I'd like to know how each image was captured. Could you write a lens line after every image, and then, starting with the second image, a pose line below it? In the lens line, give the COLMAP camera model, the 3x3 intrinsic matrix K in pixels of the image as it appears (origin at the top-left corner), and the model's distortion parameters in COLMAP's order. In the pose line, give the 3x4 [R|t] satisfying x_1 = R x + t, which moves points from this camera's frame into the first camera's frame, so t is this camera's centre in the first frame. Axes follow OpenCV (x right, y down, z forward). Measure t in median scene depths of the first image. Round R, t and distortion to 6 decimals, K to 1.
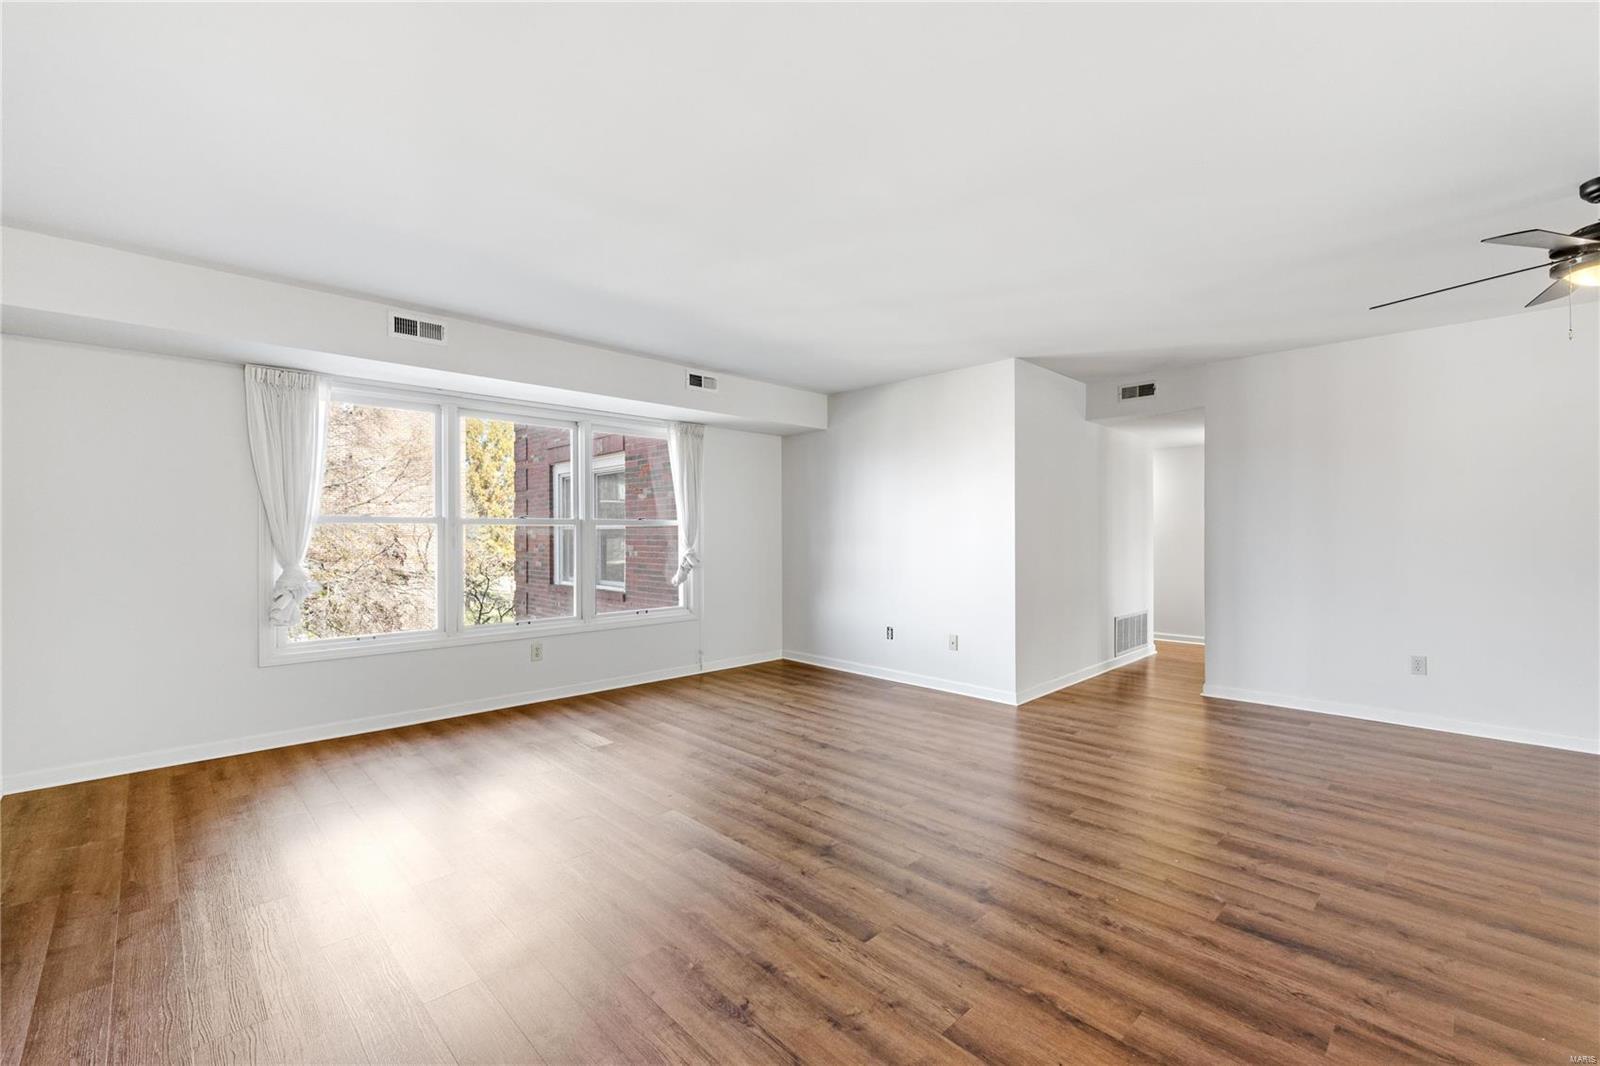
lens RADIAL K [[678.0, 0, 800.0], [0, 678.0, 533.0], [0, 0, 1]] dist [-0.001446, -0.000030]
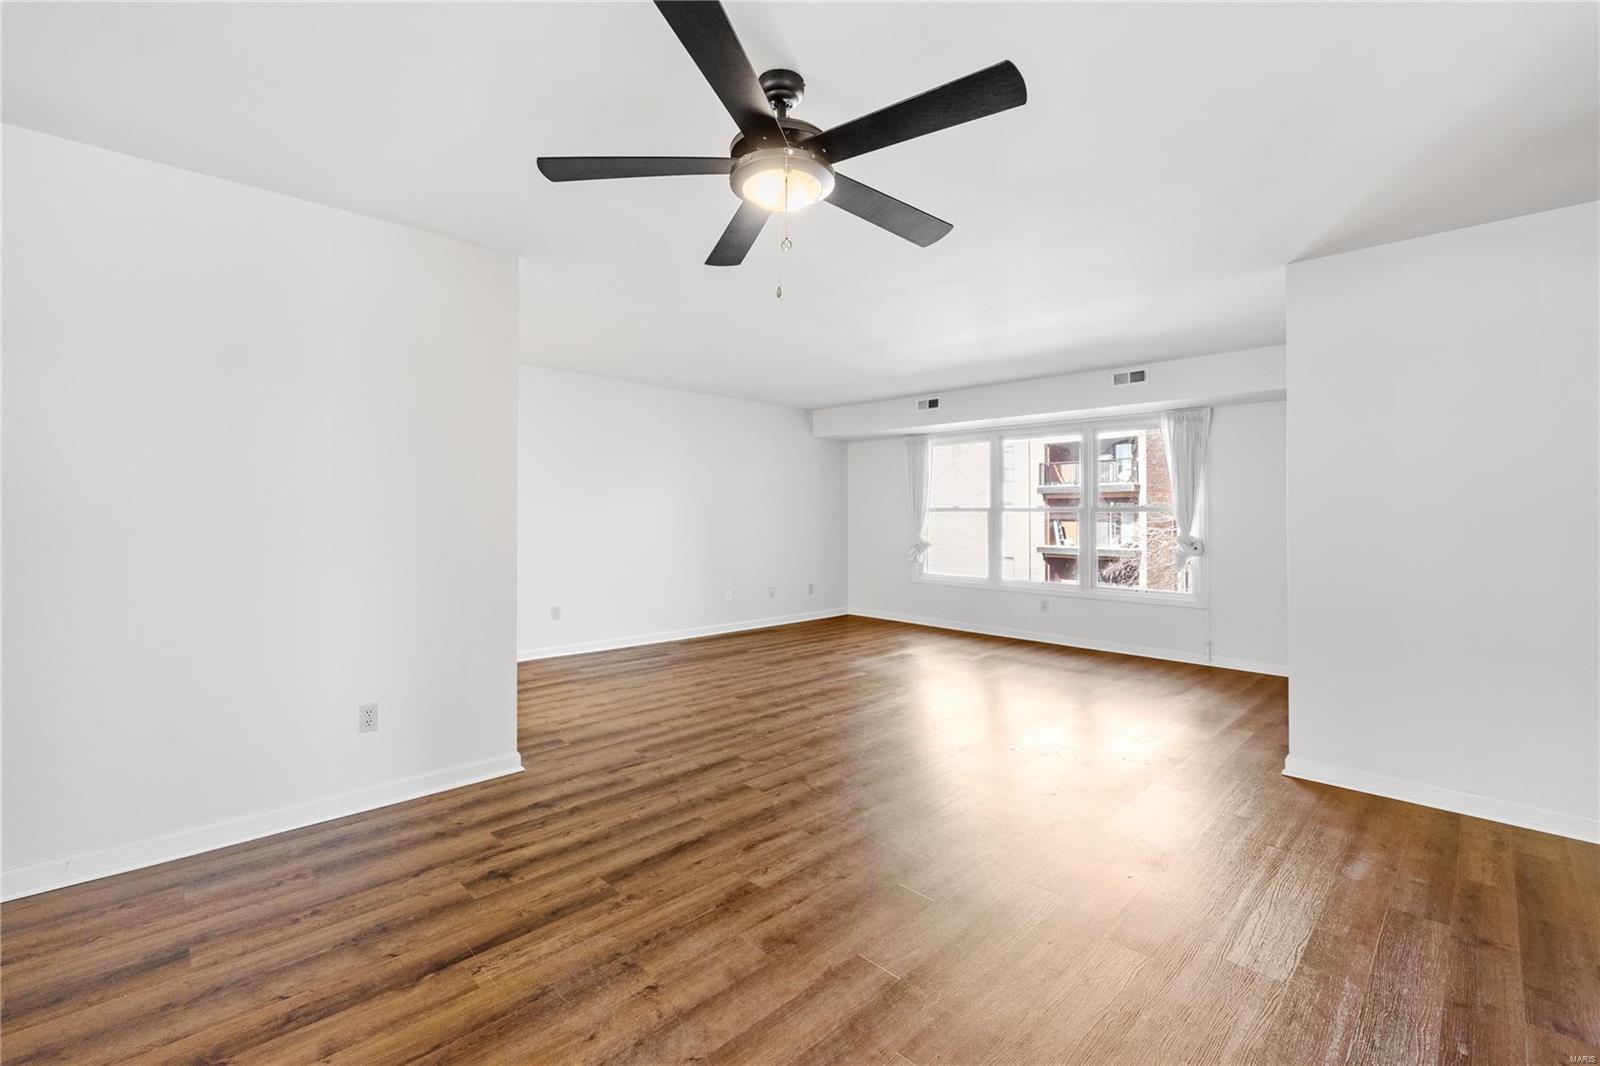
lens RADIAL K [[678.0, 0, 800.0], [0, 678.0, 533.0], [0, 0, 1]] dist [-0.001446, -0.000030]
pose [[0.003508, 0.025940, -0.999657, 2.083941], [-0.008969, 0.999624, 0.025908, -0.002296], [0.999954, 0.008875, 0.003740, 1.071021]]
